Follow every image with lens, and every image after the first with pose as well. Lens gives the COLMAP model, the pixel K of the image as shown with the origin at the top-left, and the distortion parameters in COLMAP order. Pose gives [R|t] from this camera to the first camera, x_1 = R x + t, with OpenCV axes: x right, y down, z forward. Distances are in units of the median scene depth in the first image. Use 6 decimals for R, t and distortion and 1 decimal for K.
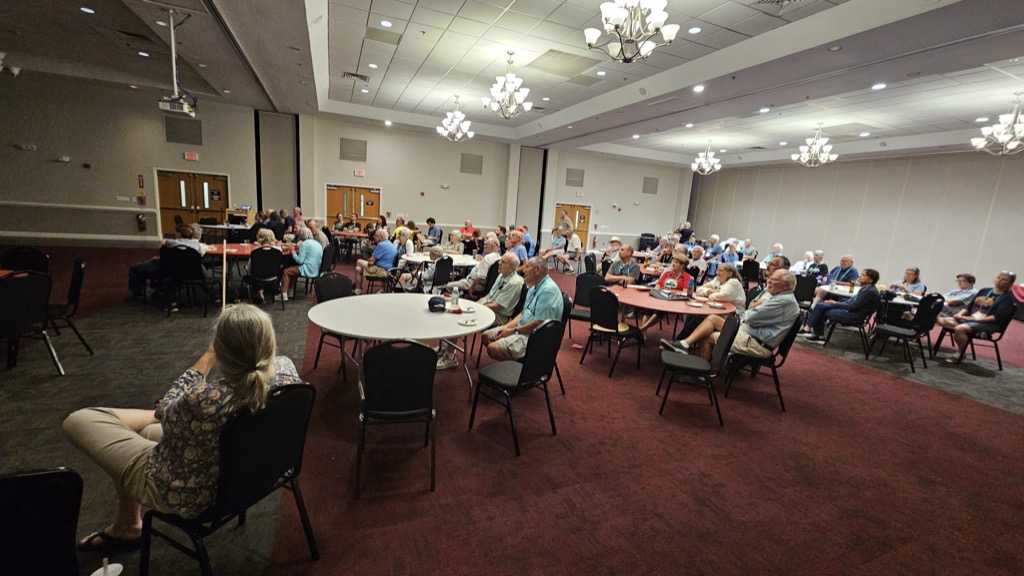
lens RADIAL K [[417.1, 0, 508.8], [0, 417.1, 287.1], [0, 0, 1]] dist [-0.002814, -0.000408]
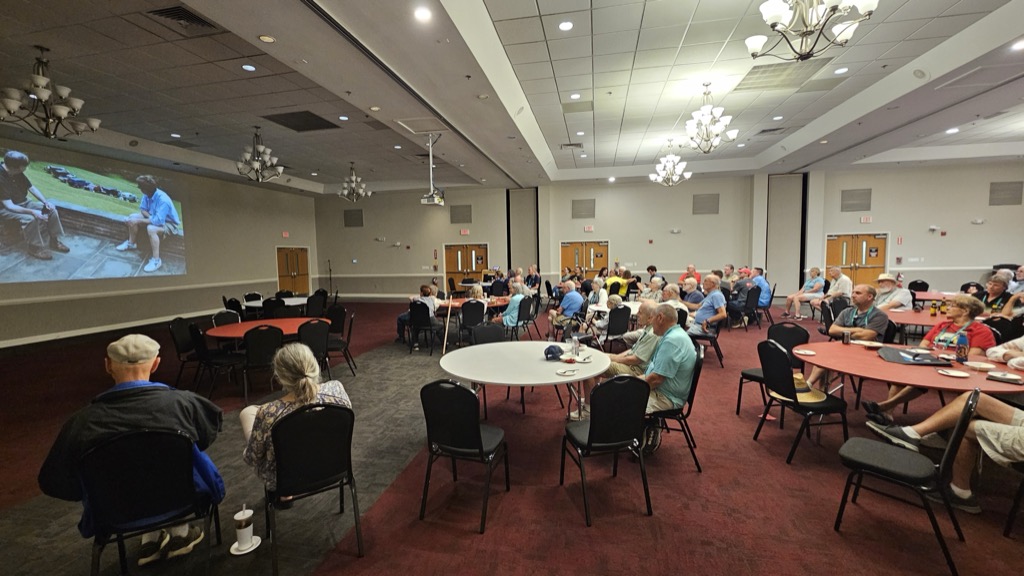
lens RADIAL K [[417.1, 0, 508.8], [0, 417.1, 287.1], [0, 0, 1]] dist [-0.002814, -0.000408]
pose [[0.819029, -0.042039, -0.572210, 0.138746], [-0.025472, 0.993665, -0.109462, -0.001828], [0.573187, 0.104227, 0.812769, 0.038845]]
